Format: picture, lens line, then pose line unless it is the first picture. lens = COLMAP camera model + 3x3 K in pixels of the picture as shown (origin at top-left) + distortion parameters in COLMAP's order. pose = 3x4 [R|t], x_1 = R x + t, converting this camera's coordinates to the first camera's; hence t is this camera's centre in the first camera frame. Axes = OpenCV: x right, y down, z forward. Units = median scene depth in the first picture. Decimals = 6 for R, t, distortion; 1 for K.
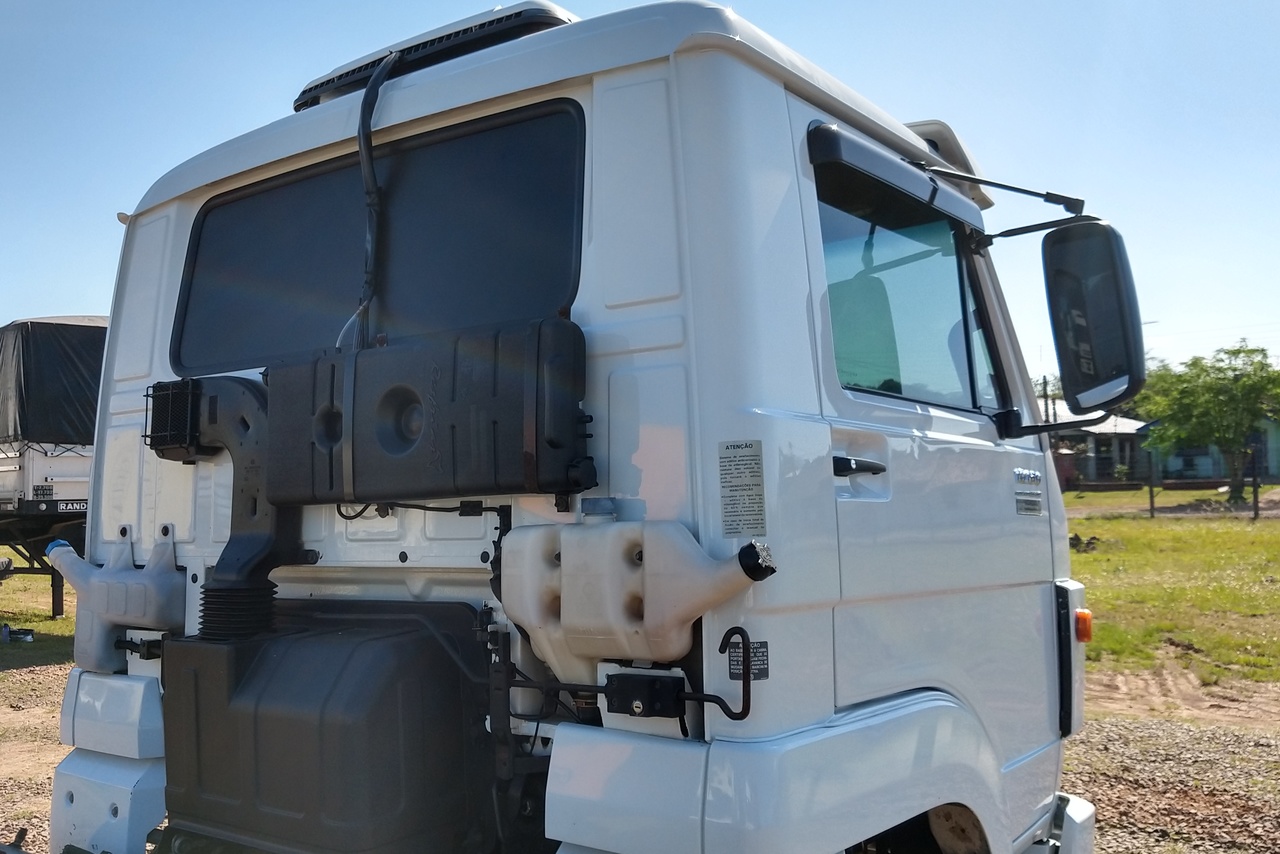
lens RADIAL K [[1168.9, 0, 626.1], [0, 1168.9, 431.5], [0, 0, 1]] dist [0.272053, -0.597329]
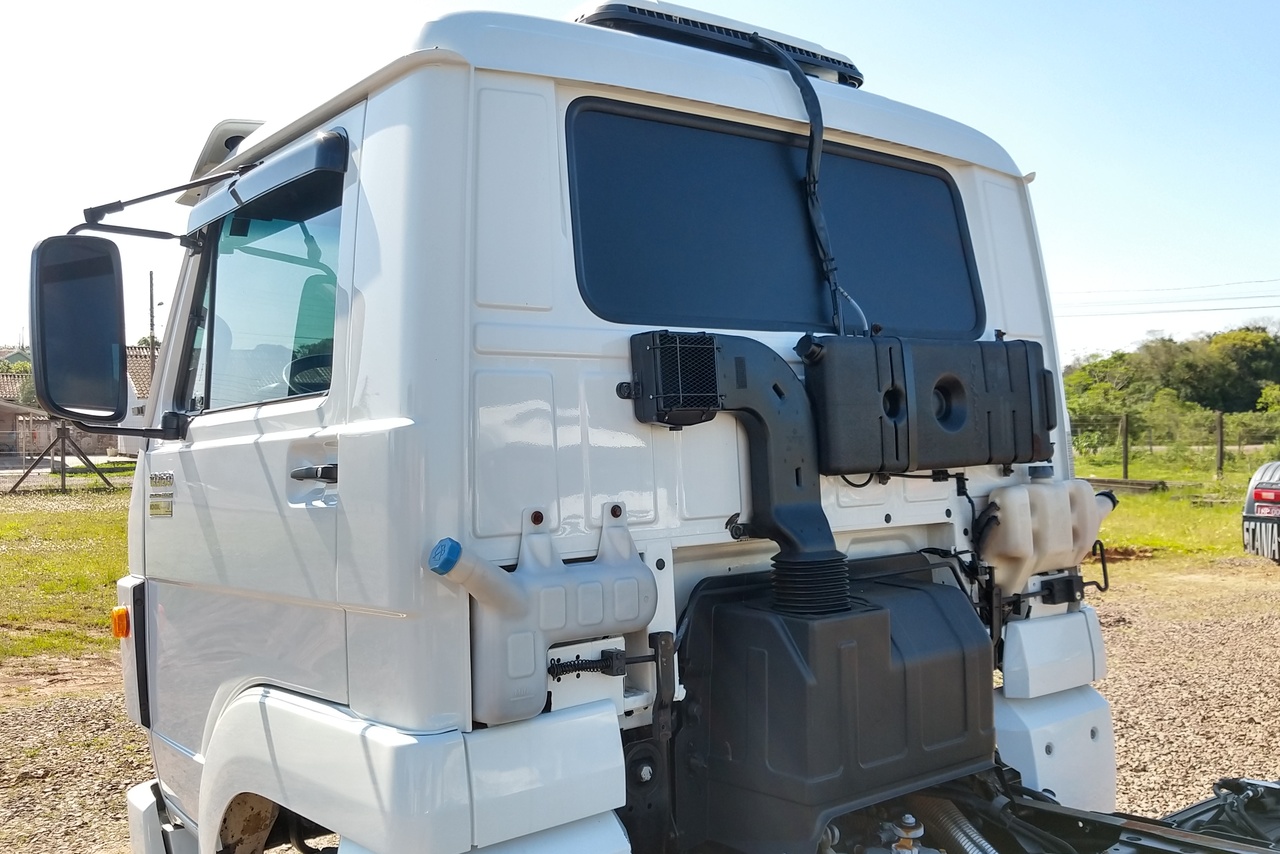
lens RADIAL K [[1168.9, 0, 626.1], [0, 1168.9, 431.5], [0, 0, 1]] dist [0.272053, -0.597329]
pose [[0.225062, 0.025244, 0.974017, -1.386063], [-0.043870, 0.998913, -0.015752, 0.050778], [-0.973356, -0.039185, 0.225925, 0.995231]]
